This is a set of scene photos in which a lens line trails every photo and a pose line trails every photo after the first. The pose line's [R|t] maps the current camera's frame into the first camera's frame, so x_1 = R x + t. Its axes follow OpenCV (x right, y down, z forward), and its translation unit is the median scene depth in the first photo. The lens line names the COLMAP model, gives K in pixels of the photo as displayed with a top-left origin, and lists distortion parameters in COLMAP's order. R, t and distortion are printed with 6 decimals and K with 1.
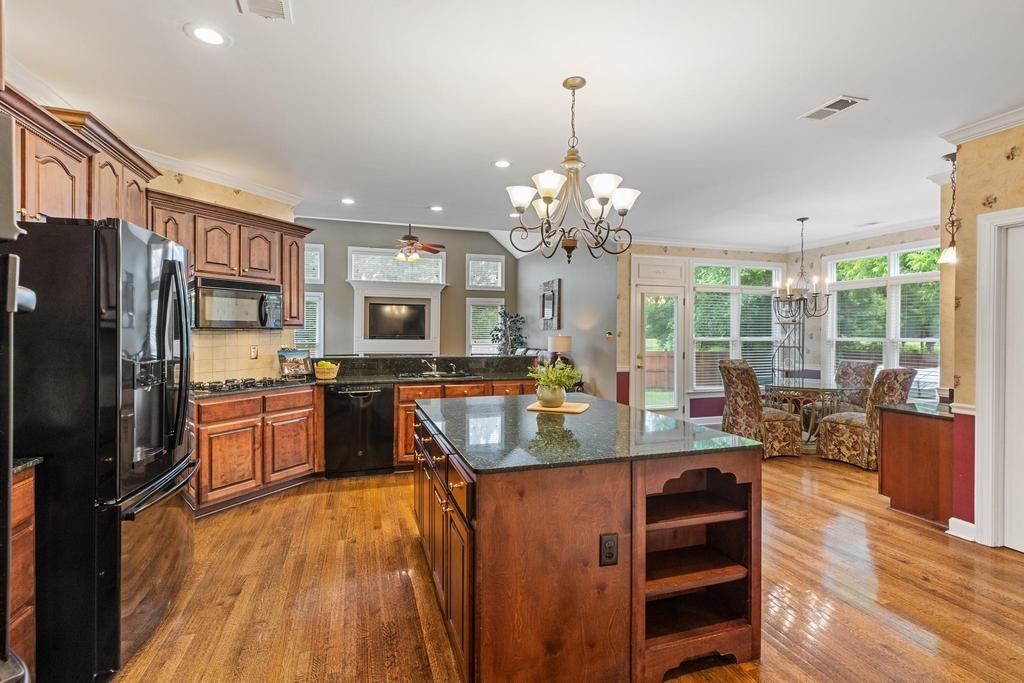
lens RADIAL K [[470.8, 0, 521.4], [0, 470.8, 335.5], [0, 0, 1]] dist [0.005509, -0.000804]
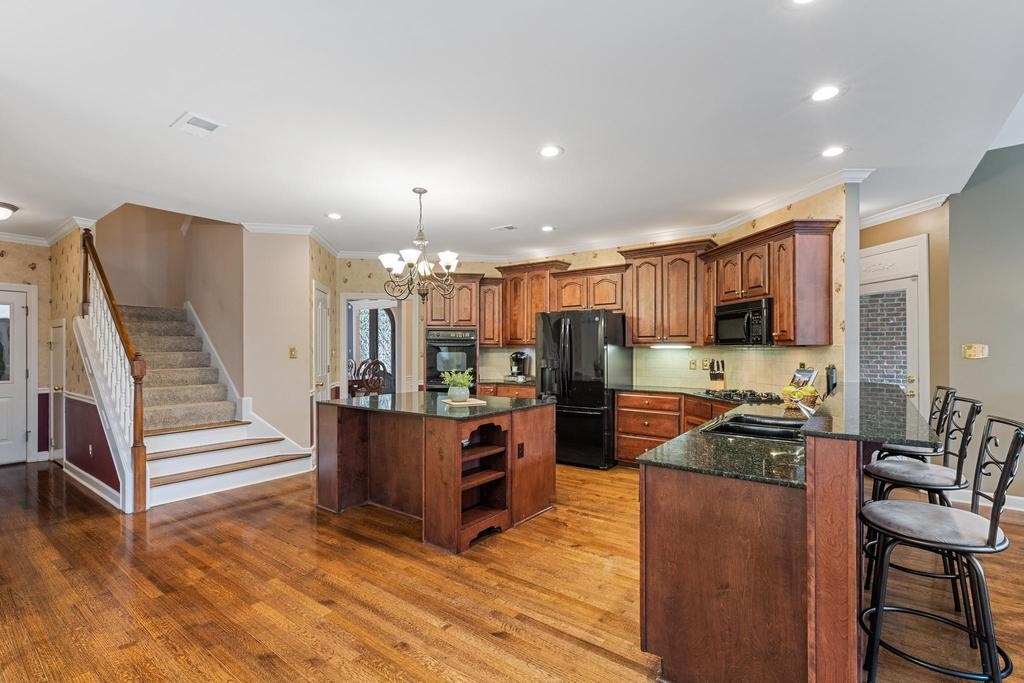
lens RADIAL K [[470.8, 0, 512.6], [0, 470.8, 346.9], [0, 0, 1]] dist [0.005509, -0.000804]
pose [[-0.824098, -0.005438, -0.566421, 0.402530], [-0.005435, 0.999984, -0.001694, -0.004487], [0.566421, 0.001682, -0.824115, 1.346524]]
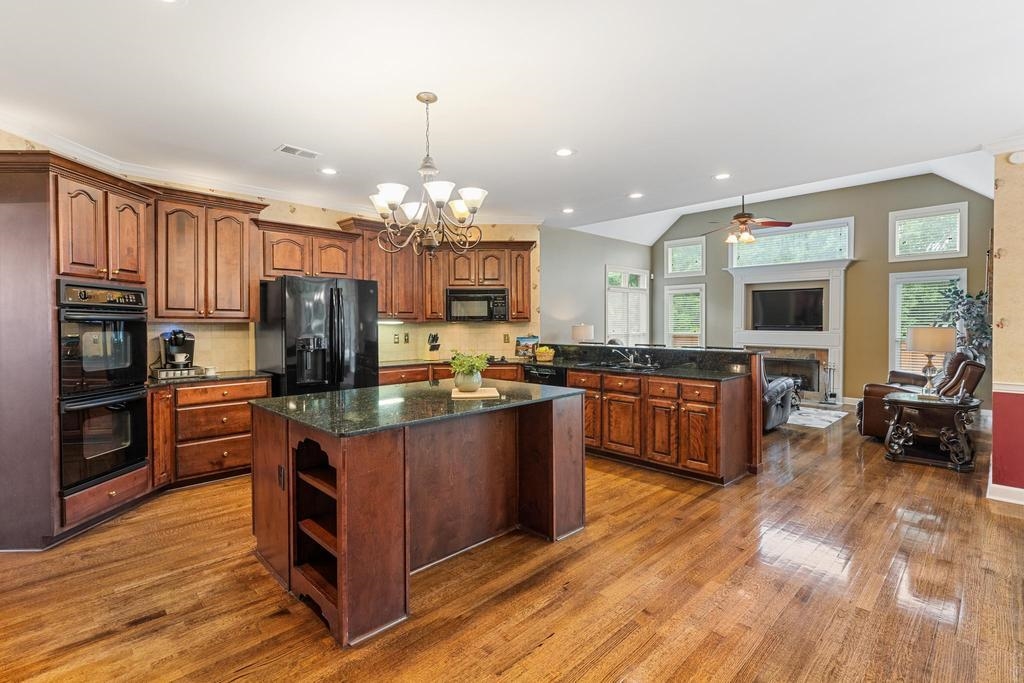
lens RADIAL K [[470.8, 0, 511.9], [0, 470.8, 330.8], [0, 0, 1]] dist [0.005509, -0.000804]
pose [[0.437830, 0.005836, -0.899039, 0.644547], [0.001400, 0.999973, 0.007173, 0.003915], [0.899057, -0.004399, 0.437810, 0.378852]]
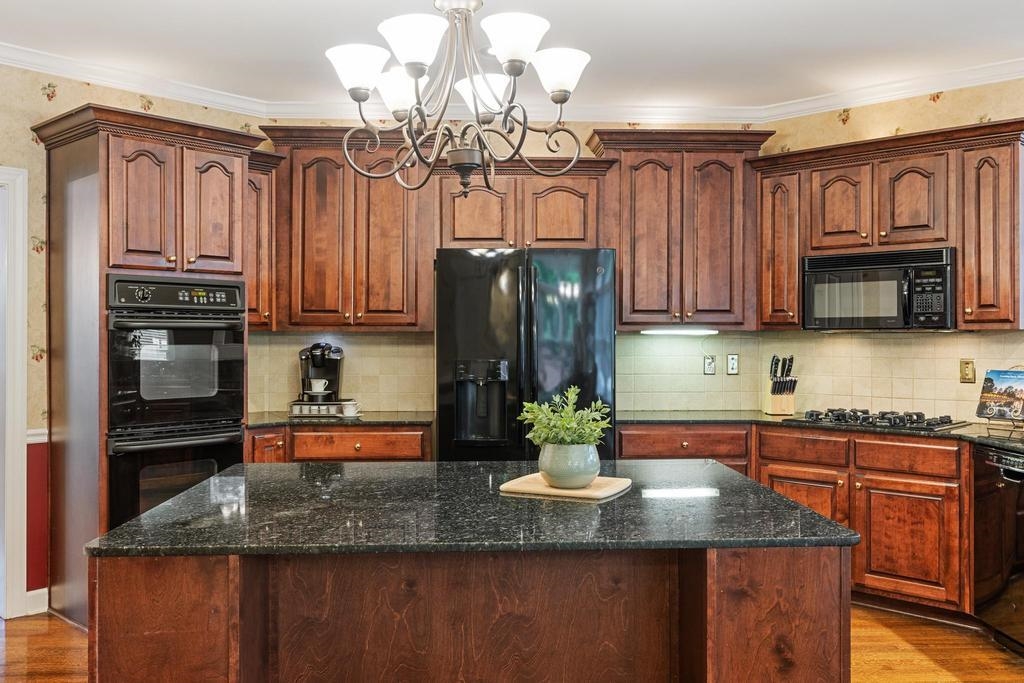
lens RADIAL K [[868.3, 0, 514.7], [0, 868.3, 340.7], [0, 0, 1]] dist [0.002104, -0.014132]
pose [[-0.280730, 0.001699, -0.959785, 0.532963], [-0.006726, 0.999970, 0.003738, -0.000483], [0.959763, 0.007505, -0.280710, 0.722334]]
